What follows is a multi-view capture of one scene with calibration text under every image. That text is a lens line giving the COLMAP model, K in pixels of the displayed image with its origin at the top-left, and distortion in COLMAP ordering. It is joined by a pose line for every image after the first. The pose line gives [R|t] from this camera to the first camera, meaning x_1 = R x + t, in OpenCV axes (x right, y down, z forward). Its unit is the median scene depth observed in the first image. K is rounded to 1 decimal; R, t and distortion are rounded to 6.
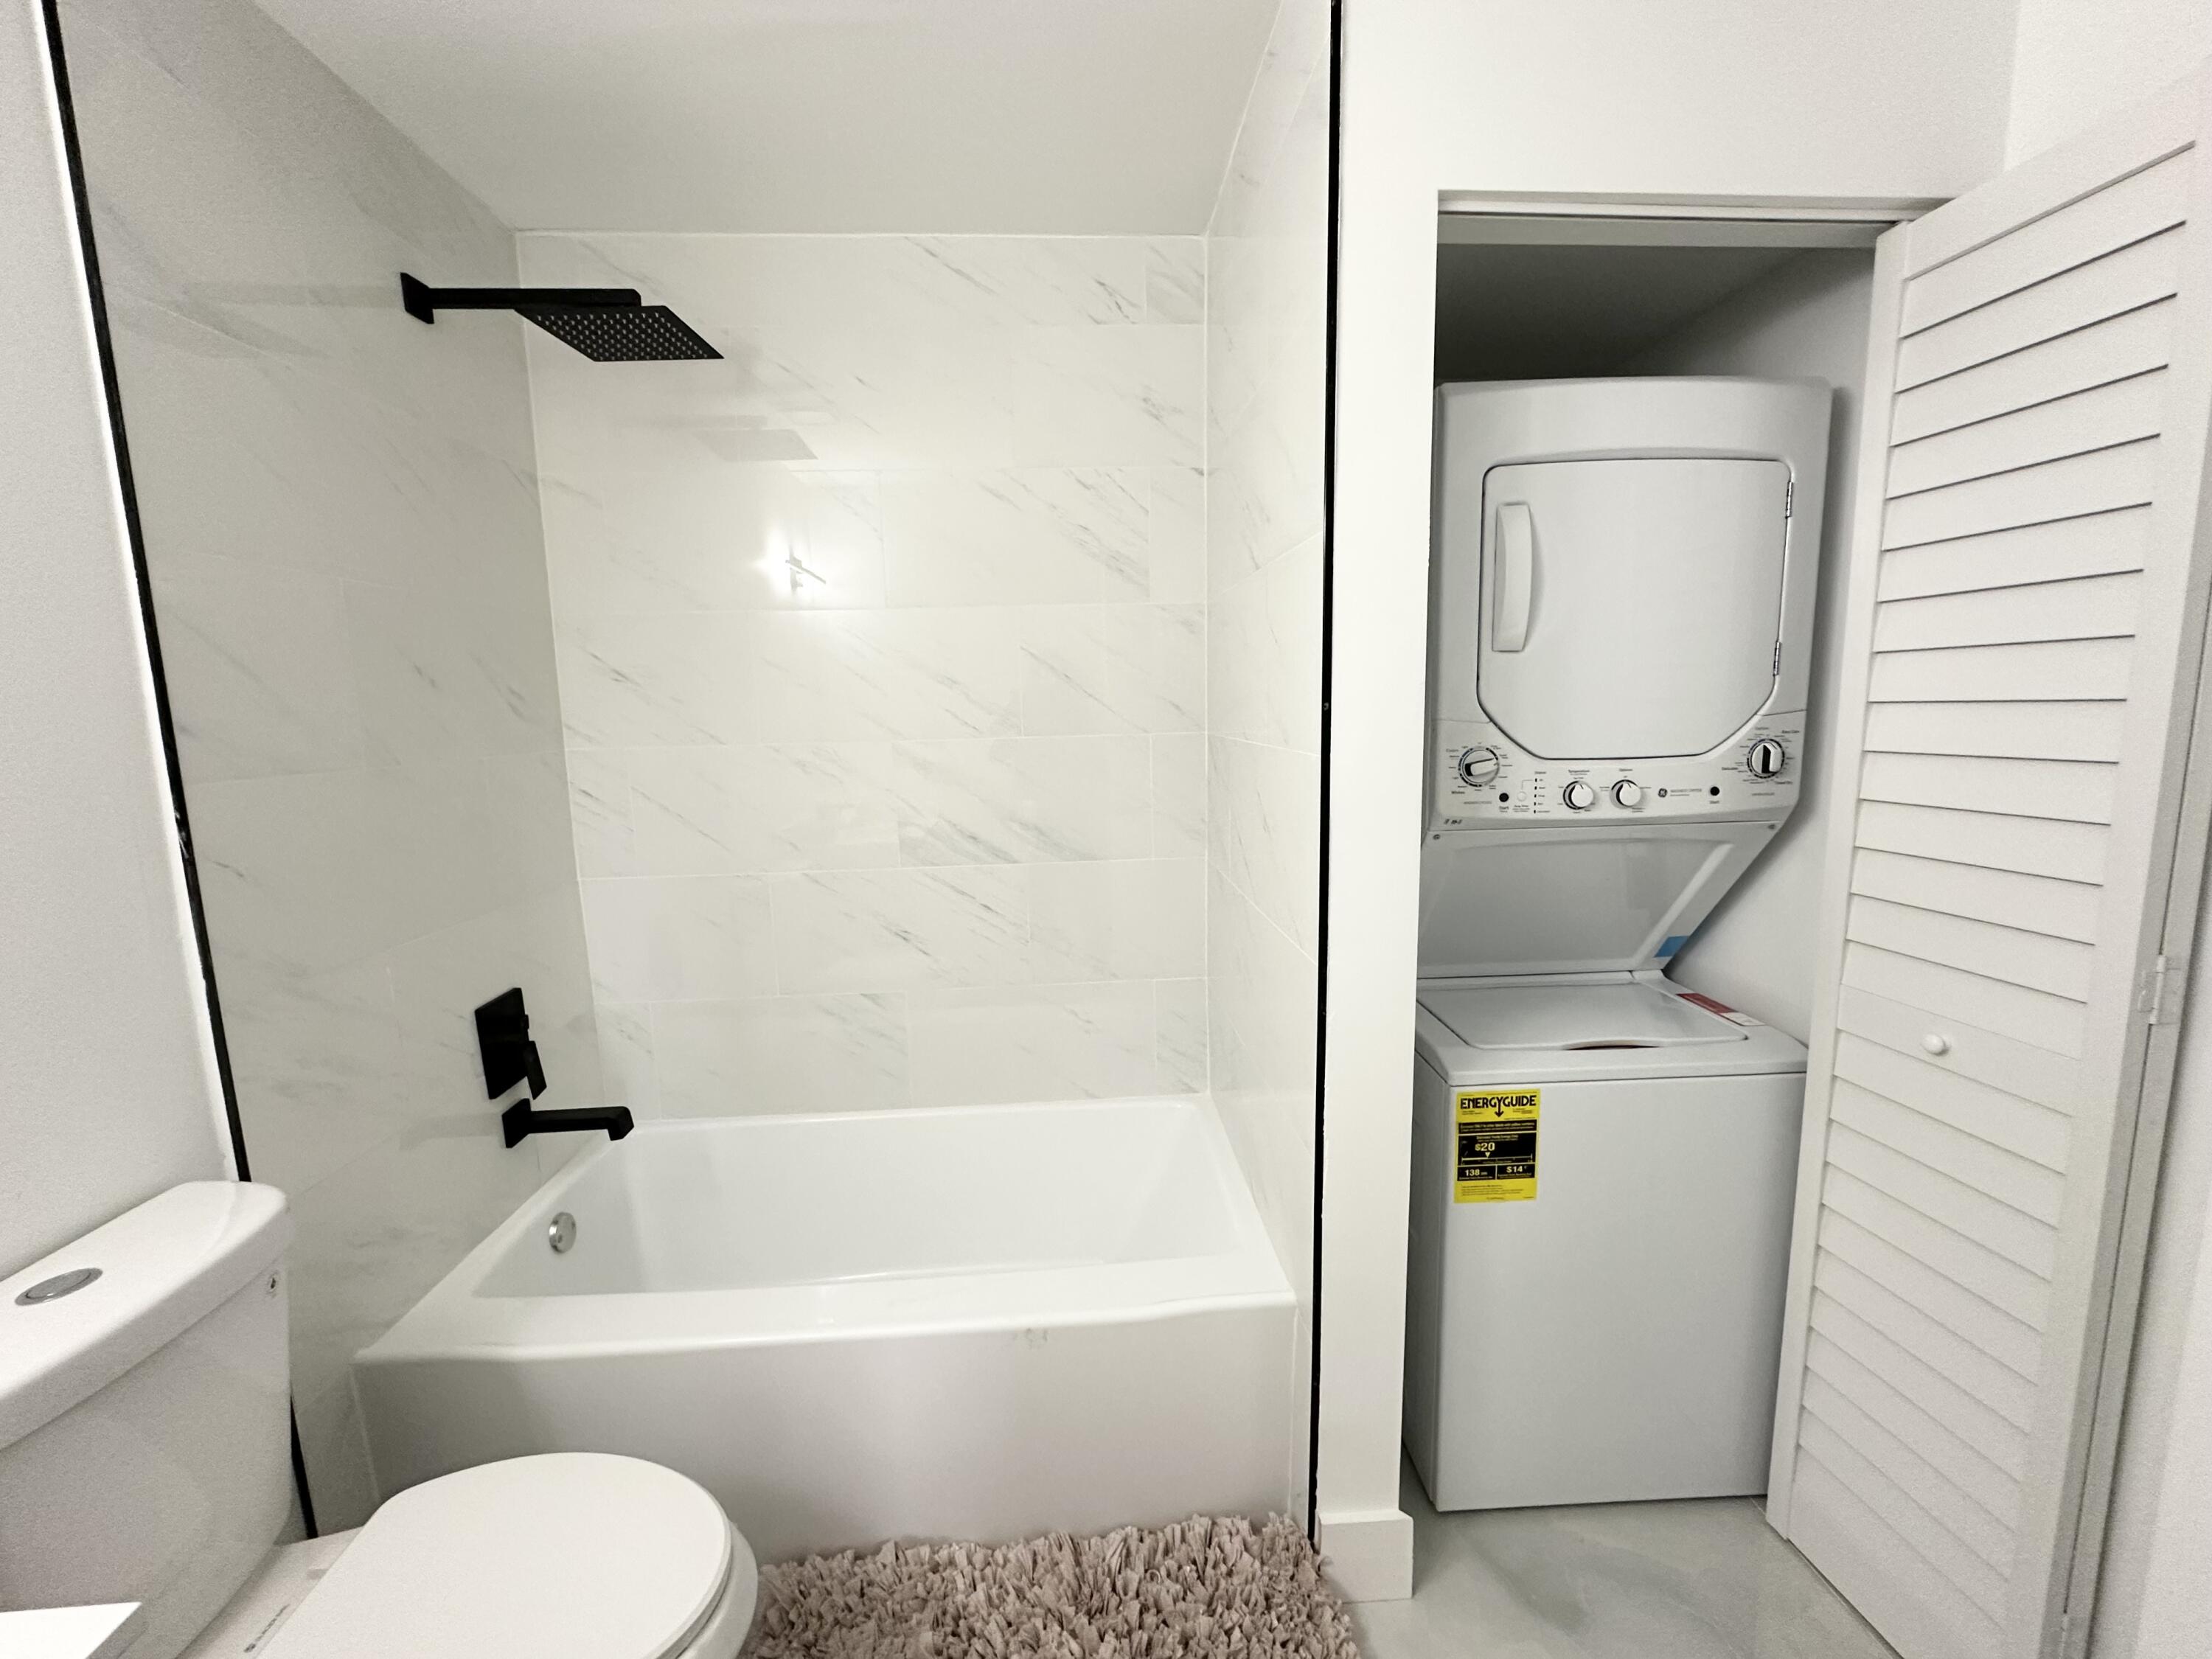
lens RADIAL K [[884.6, 0, 1115.8], [0, 884.6, 828.2], [0, 0, 1]] dist [-0.002340, 0.000155]
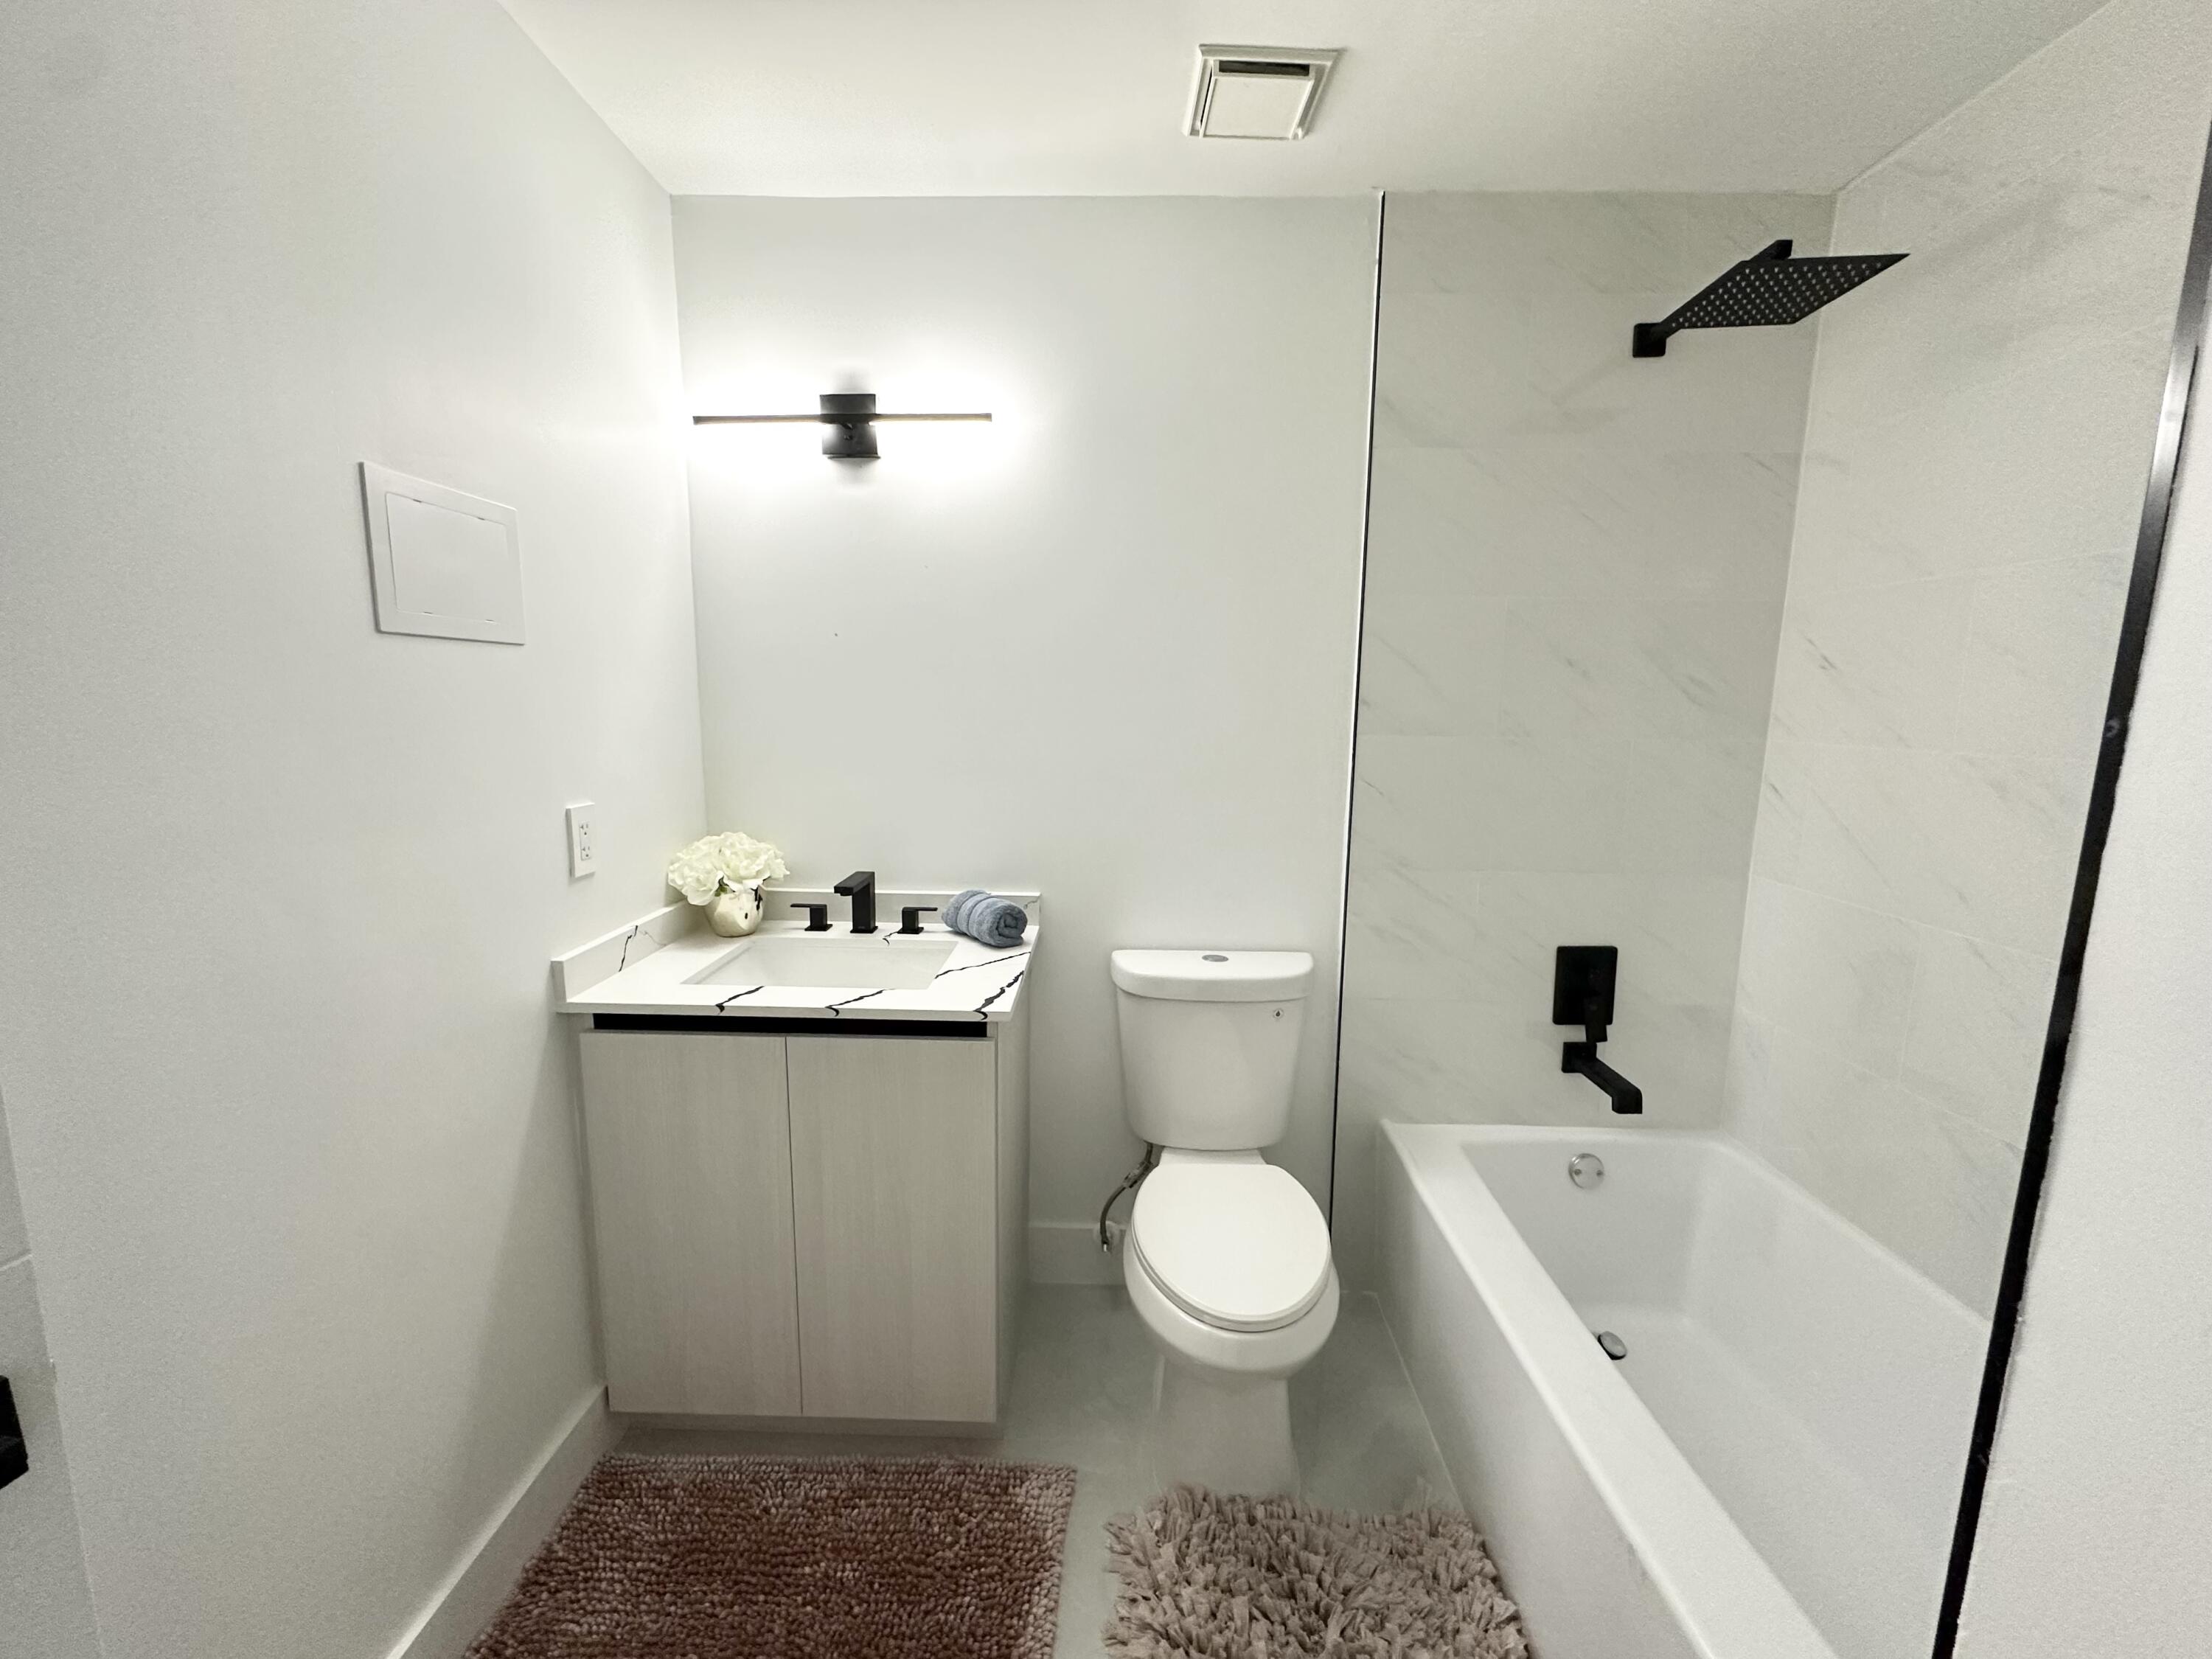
lens RADIAL K [[886.5, 0, 1104.8], [0, 886.5, 828.7], [0, 0, 1]] dist [-0.001291, 0.000032]
pose [[-0.073757, 0.167832, -0.983053, 0.553292], [-0.153375, 0.972101, 0.177470, -0.079466], [0.985412, 0.163866, -0.045957, 0.491563]]
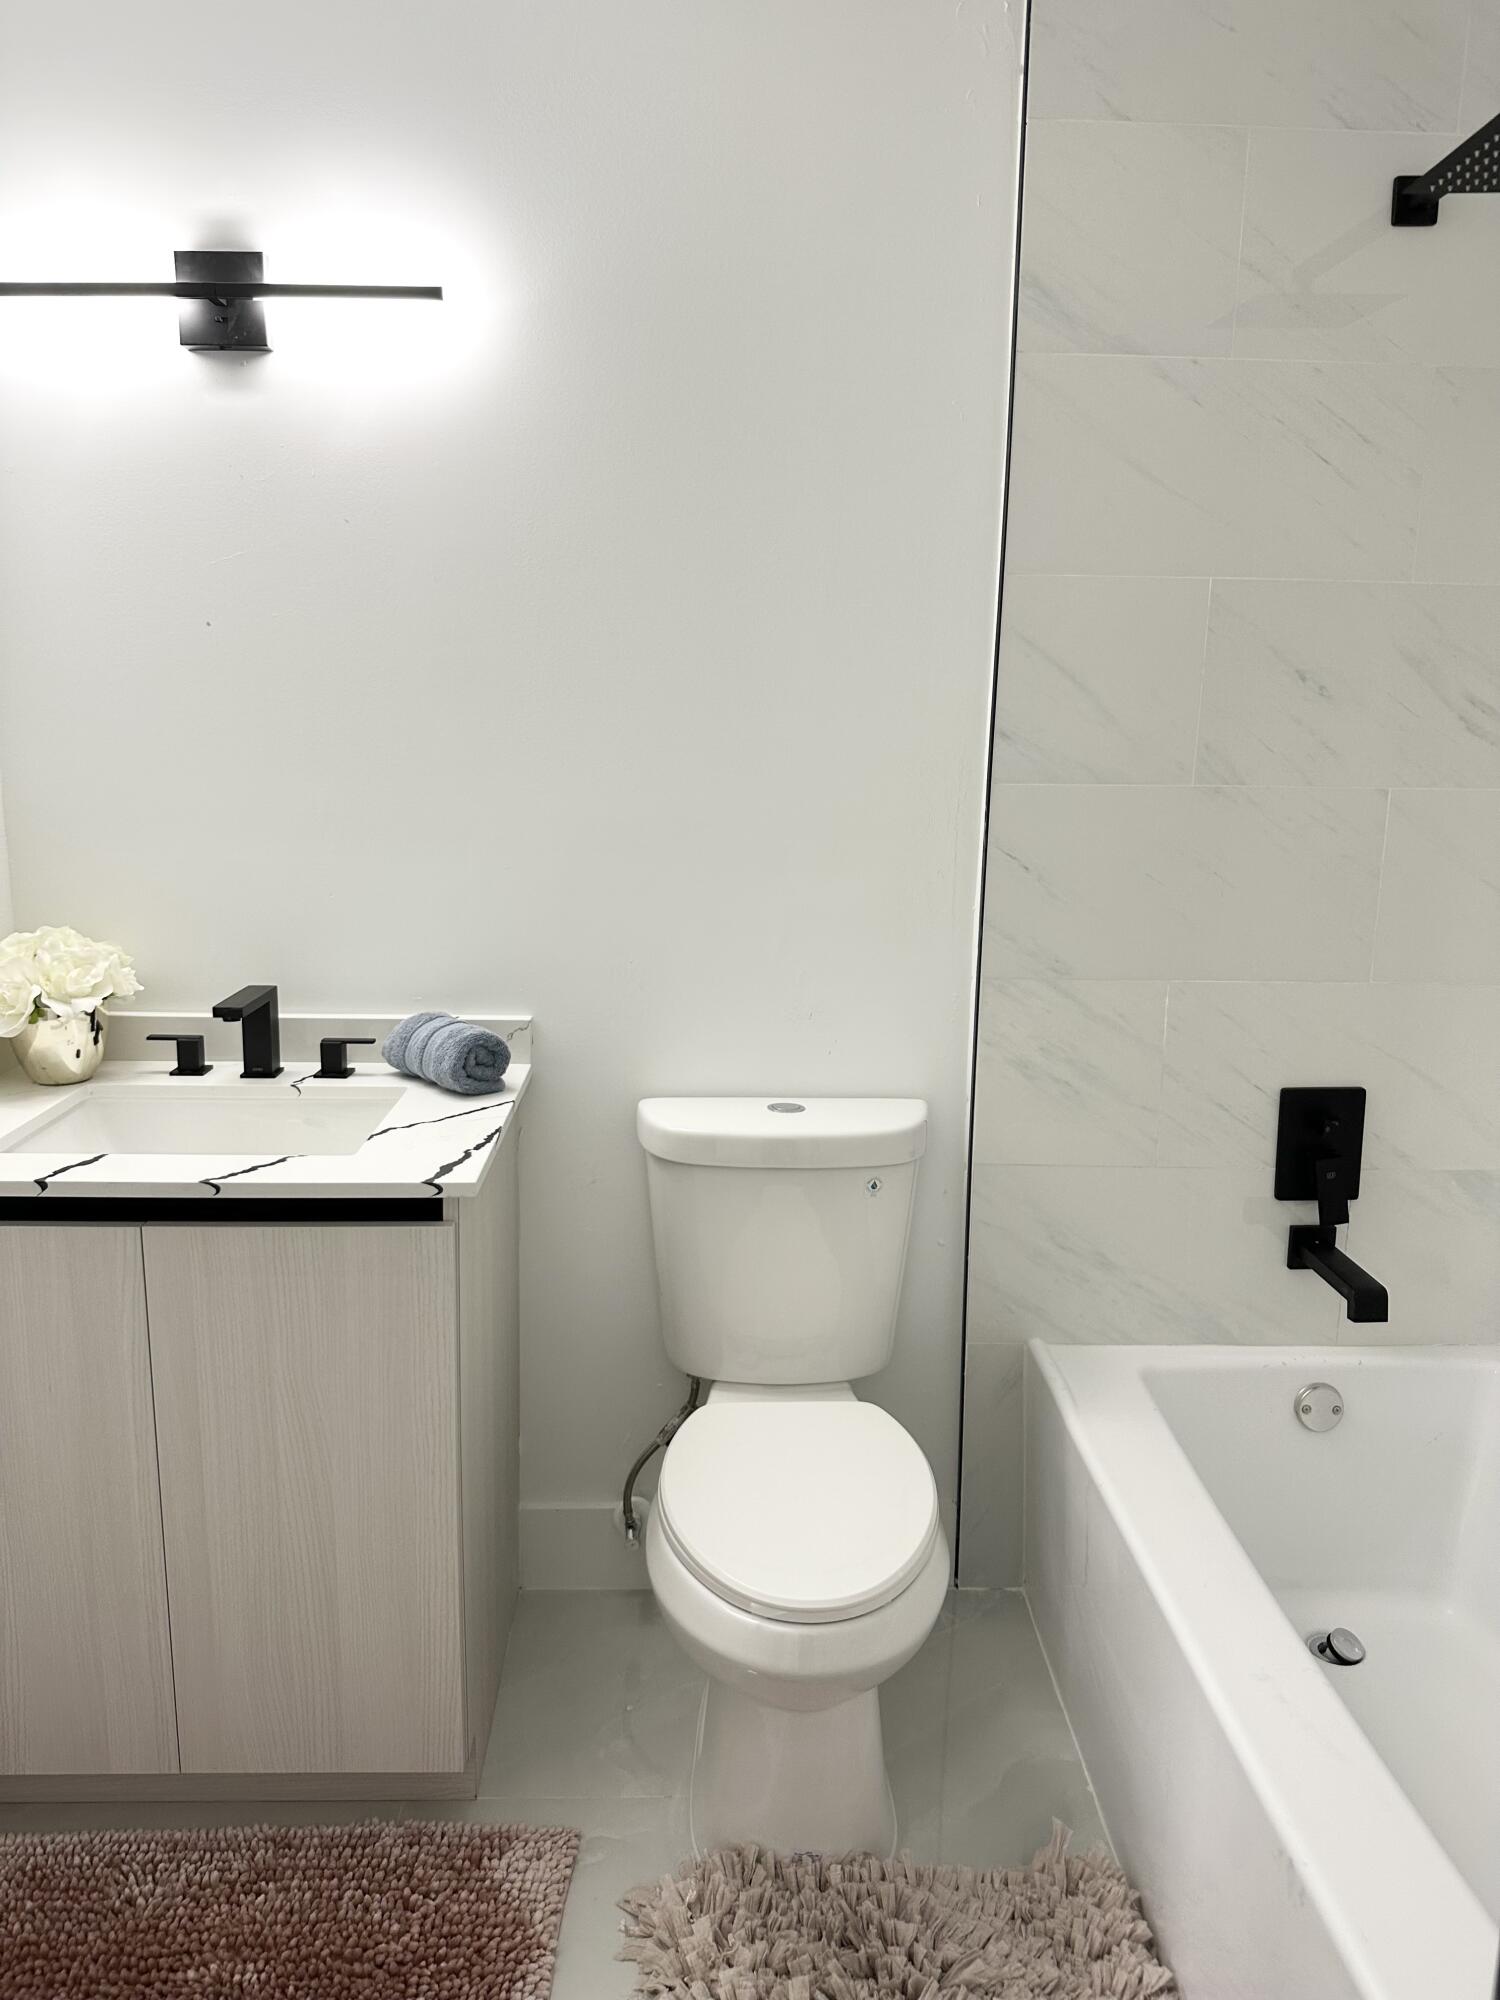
lens RADIAL K [[1422.9, 0, 750.9], [0, 1422.9, 989.2], [0, 0, 1]] dist [-0.006101, -0.002180]
pose [[-0.016913, 0.213775, -0.976737, 0.658335], [-0.159951, 0.963717, 0.213695, -0.103009], [0.986980, 0.159844, 0.017894, 0.544604]]
